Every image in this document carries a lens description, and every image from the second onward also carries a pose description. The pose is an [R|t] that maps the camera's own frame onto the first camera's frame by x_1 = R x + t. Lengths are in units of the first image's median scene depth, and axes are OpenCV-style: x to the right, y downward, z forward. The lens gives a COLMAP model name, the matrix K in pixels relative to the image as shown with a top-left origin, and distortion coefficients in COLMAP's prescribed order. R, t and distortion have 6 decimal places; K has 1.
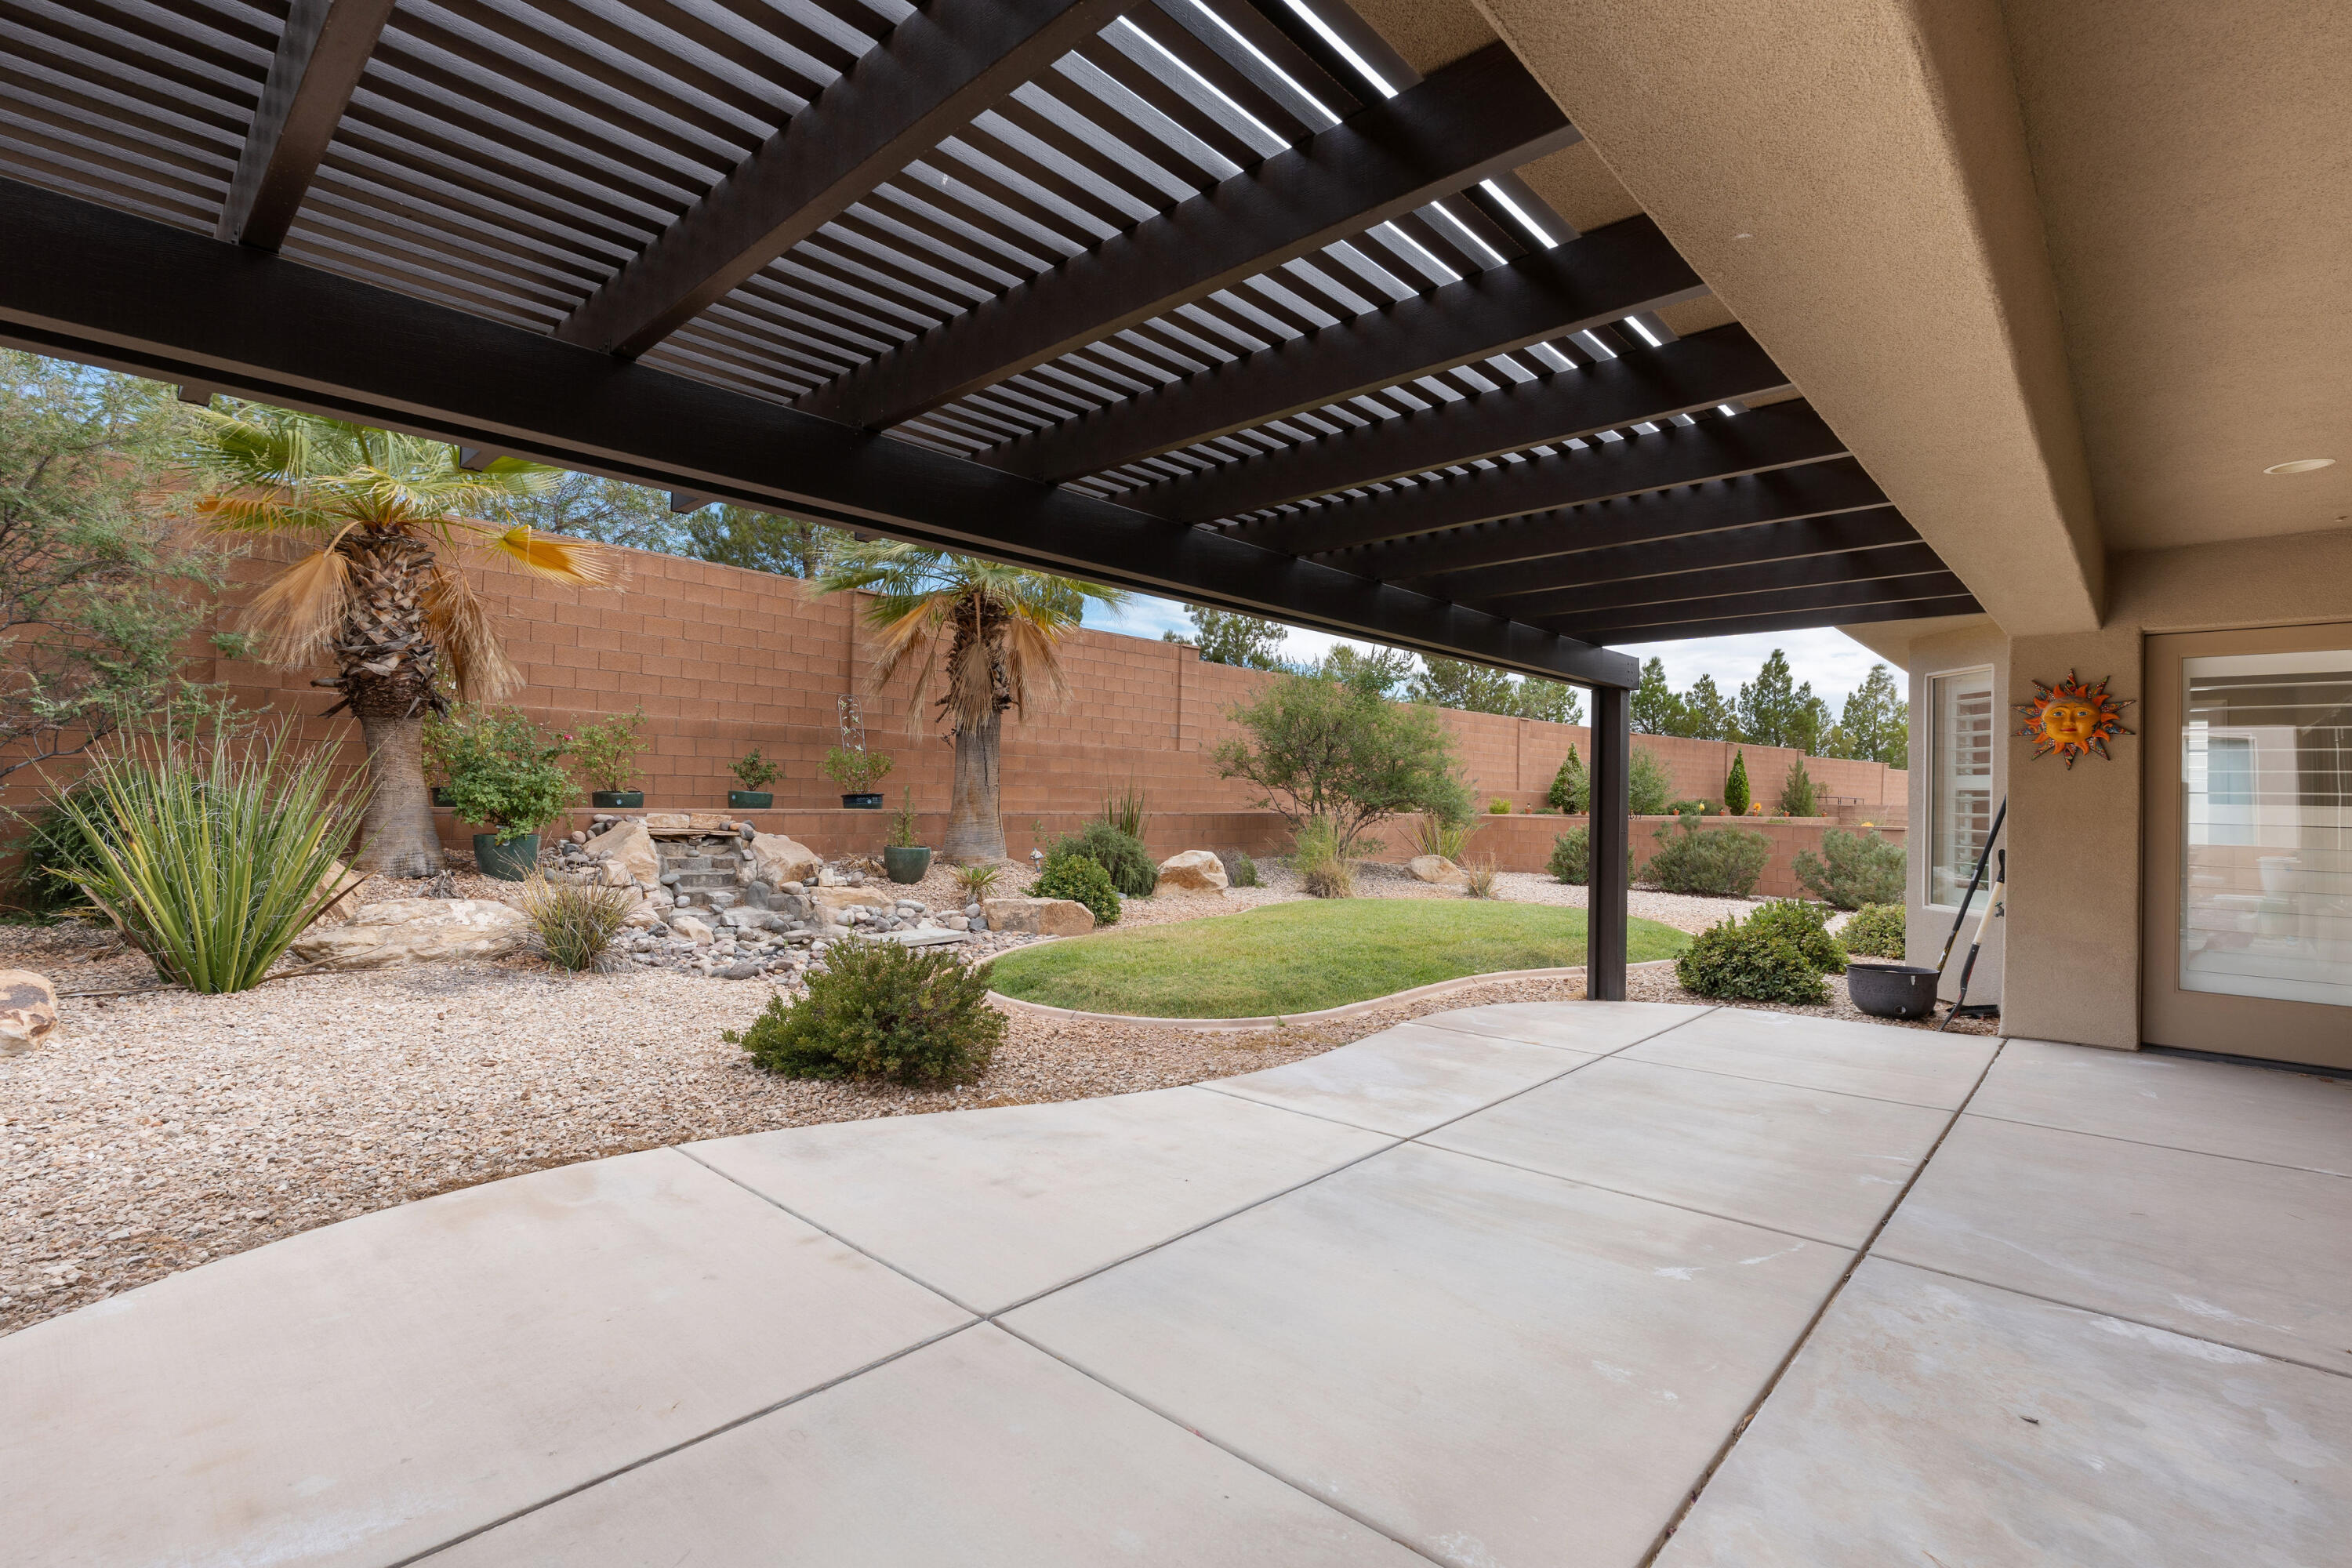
lens RADIAL K [[1038.8, 0, 1169.7], [0, 1038.8, 786.3], [0, 0, 1]] dist [-0.002096, -0.000350]
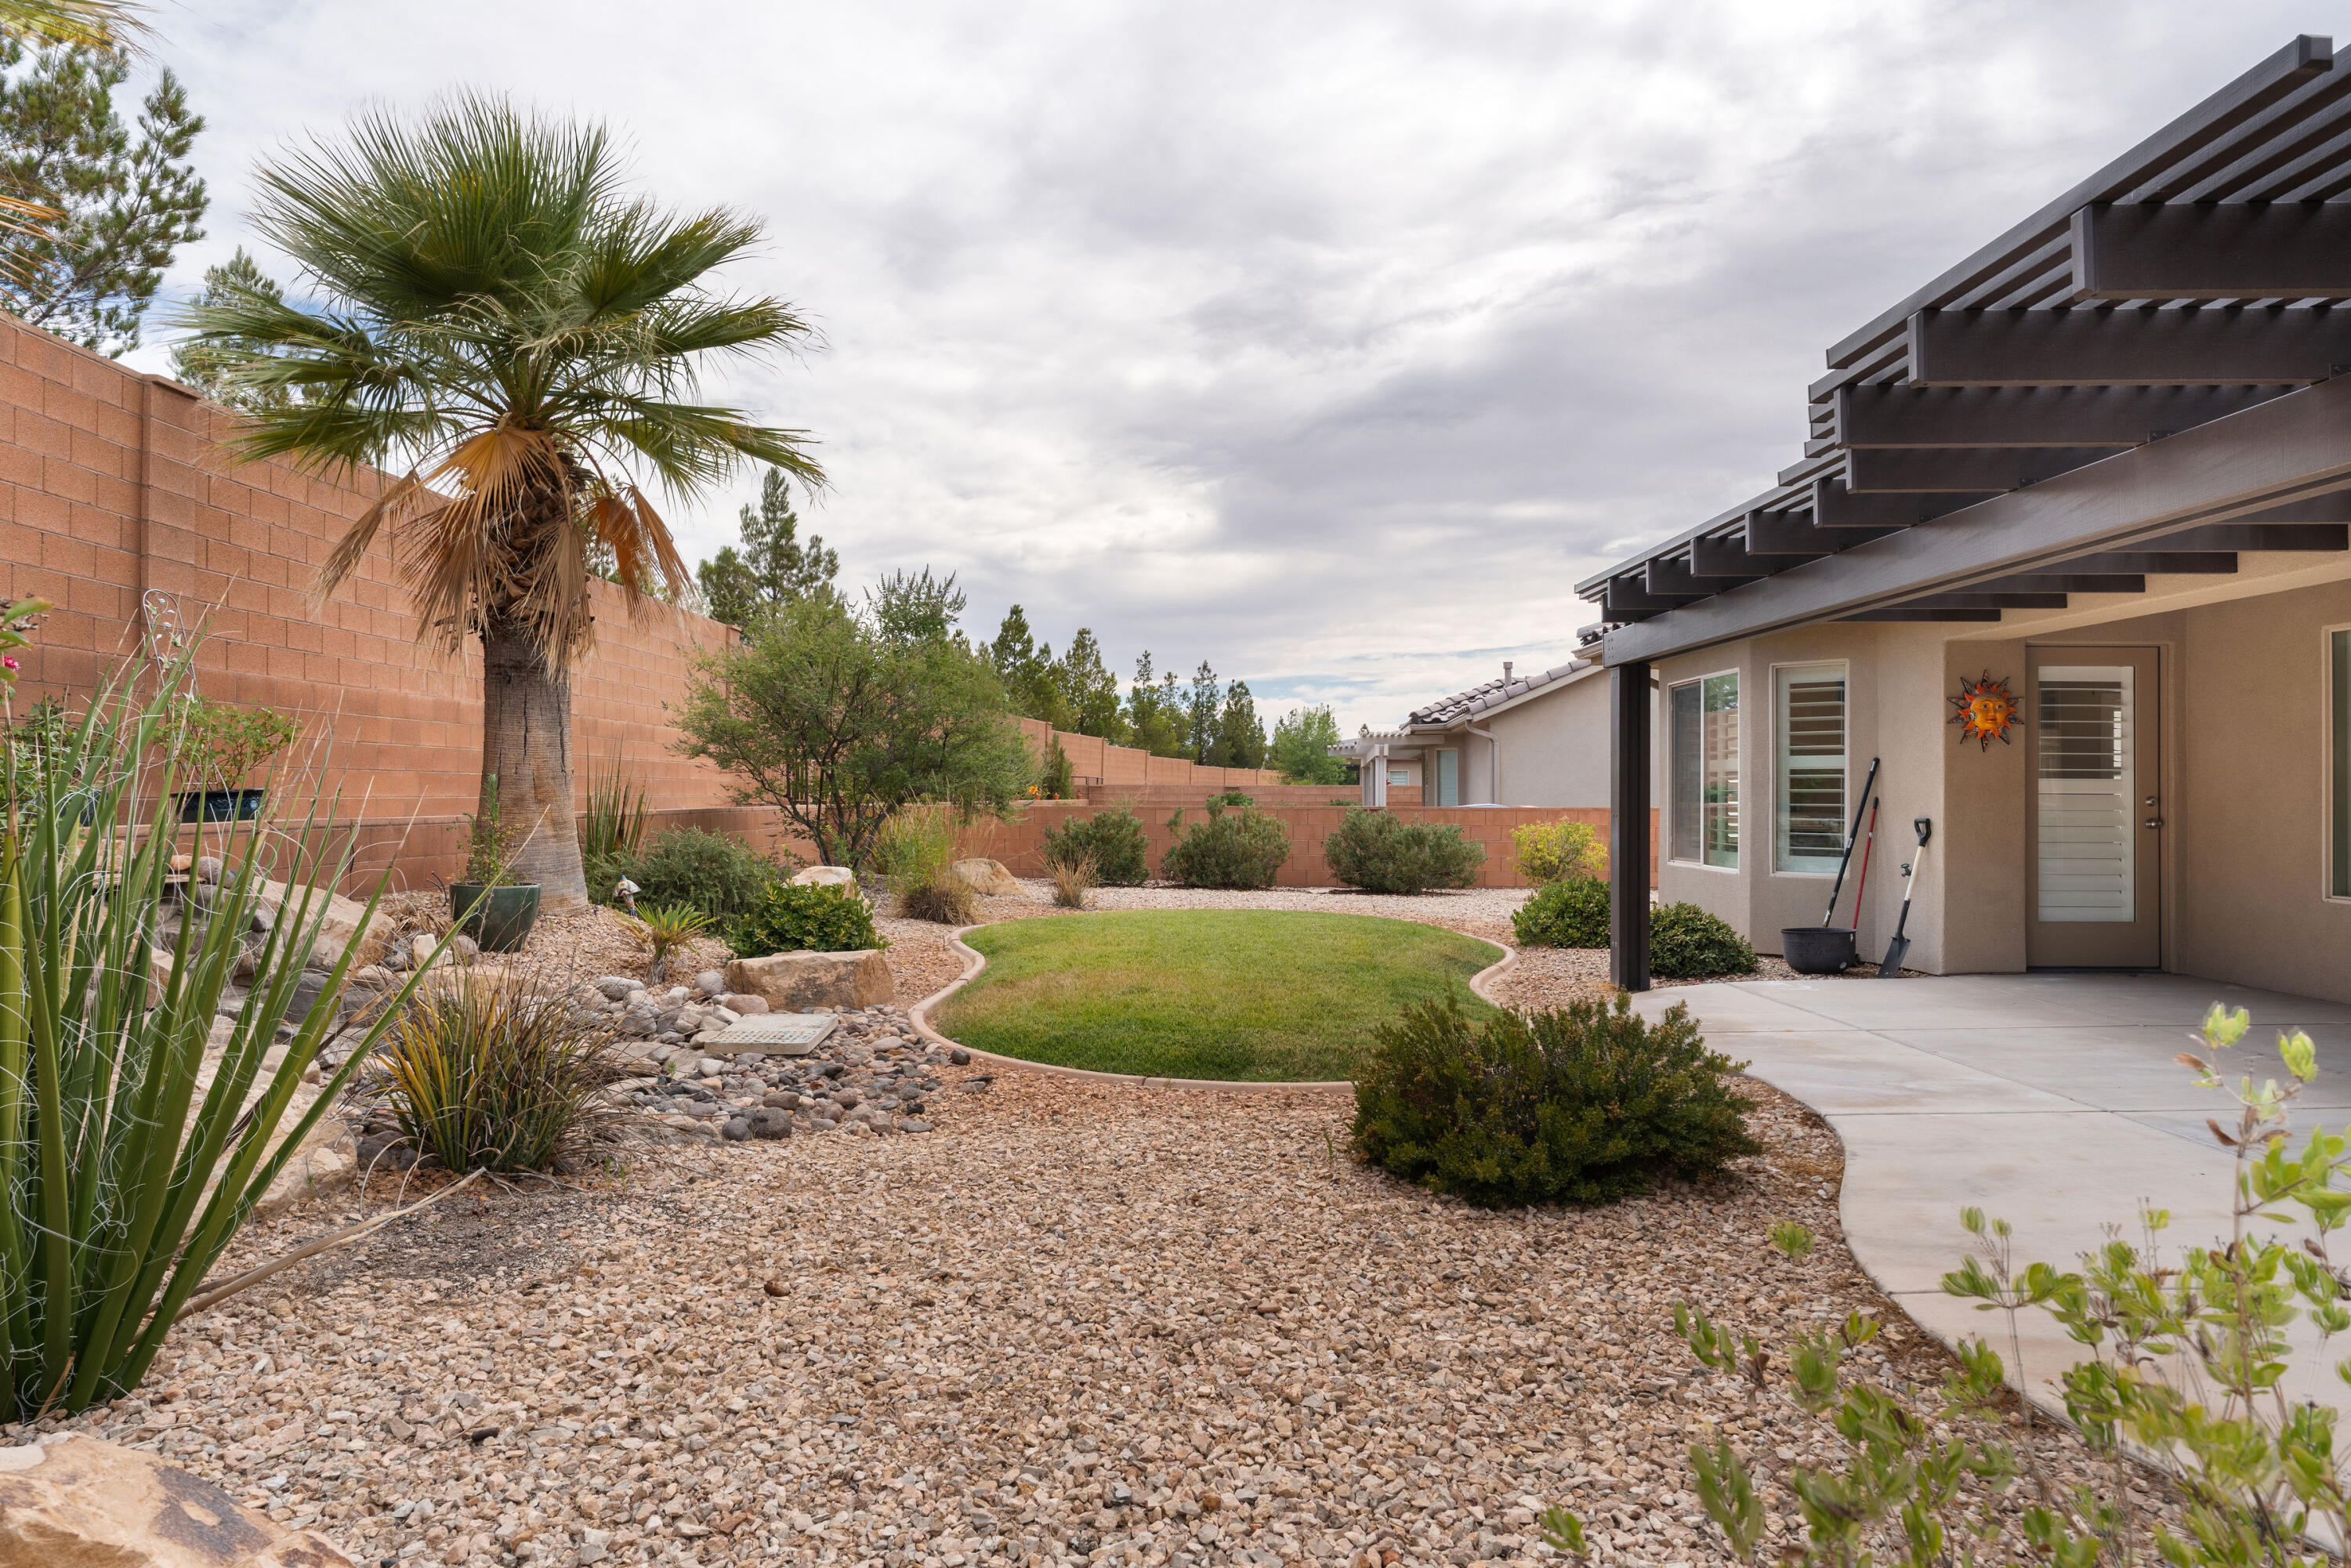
lens RADIAL K [[1421.1, 0, 1175.5], [0, 1421.1, 784.0], [0, 0, 1]] dist [0.022115, -0.000206]
pose [[0.736090, -0.014616, 0.676726, -0.434355], [0.005963, 0.999868, 0.015109, -0.003983], [-0.676858, -0.007086, 0.736080, 0.177924]]
